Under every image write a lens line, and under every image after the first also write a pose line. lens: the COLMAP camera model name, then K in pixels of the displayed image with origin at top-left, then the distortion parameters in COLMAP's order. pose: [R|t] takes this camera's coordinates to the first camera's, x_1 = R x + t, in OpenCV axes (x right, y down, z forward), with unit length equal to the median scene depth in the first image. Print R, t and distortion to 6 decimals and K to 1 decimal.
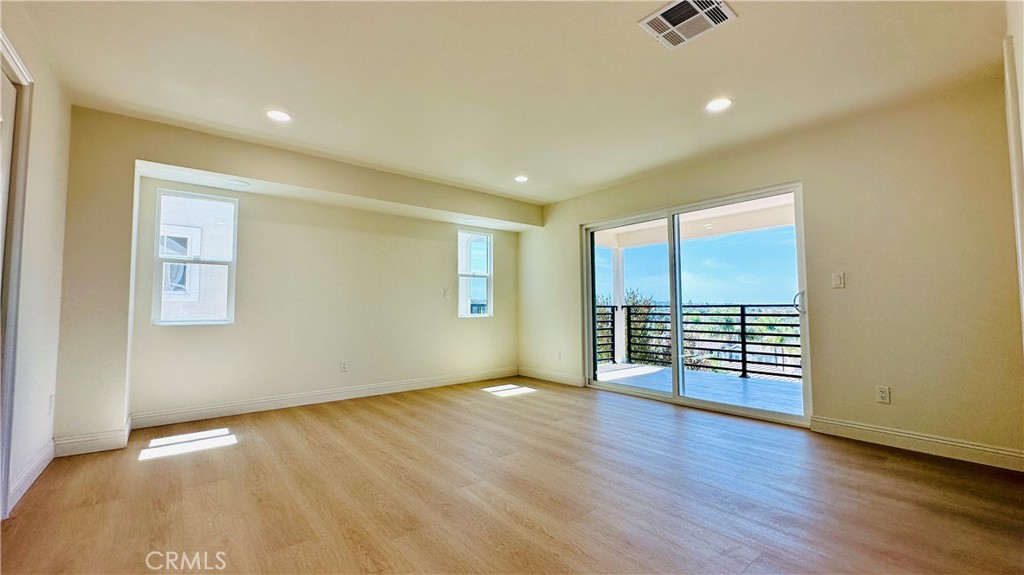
lens RADIAL K [[411.8, 0, 512.0], [0, 411.8, 287.5], [0, 0, 1]] dist [0.000317, 0.000152]
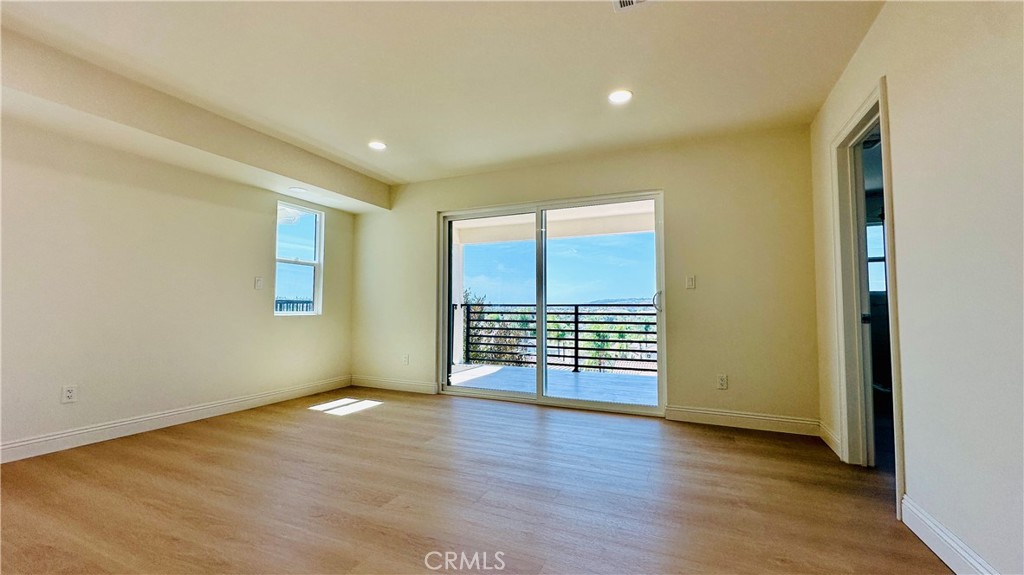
lens RADIAL K [[409.3, 0, 512.0], [0, 409.3, 287.5], [0, 0, 1]] dist [-0.001248, 0.000023]
pose [[0.892204, 0.031344, 0.450543, -0.087526], [-0.031620, 0.999476, -0.006916, 0.012969], [-0.450524, -0.008075, 0.892728, 0.143330]]
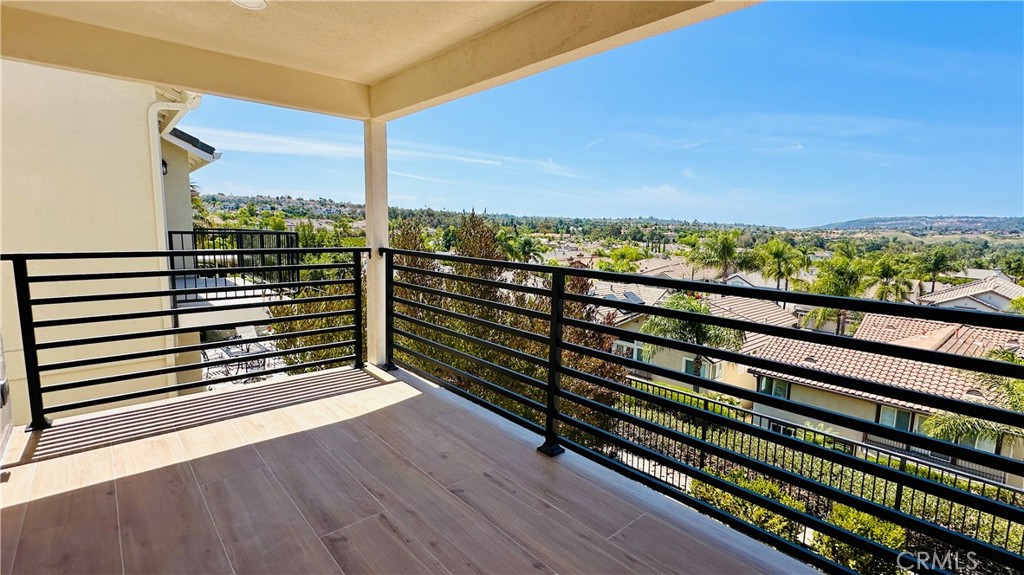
lens RADIAL K [[471.8, 0, 512.0], [0, 471.8, 287.5], [0, 0, 1]] dist [0.000721, 0.000118]
pose [[0.999082, 0.019950, 0.037919, 0.596798], [-0.026527, 0.982985, 0.181763, -0.021263], [-0.033648, -0.182602, 0.982611, 0.685891]]
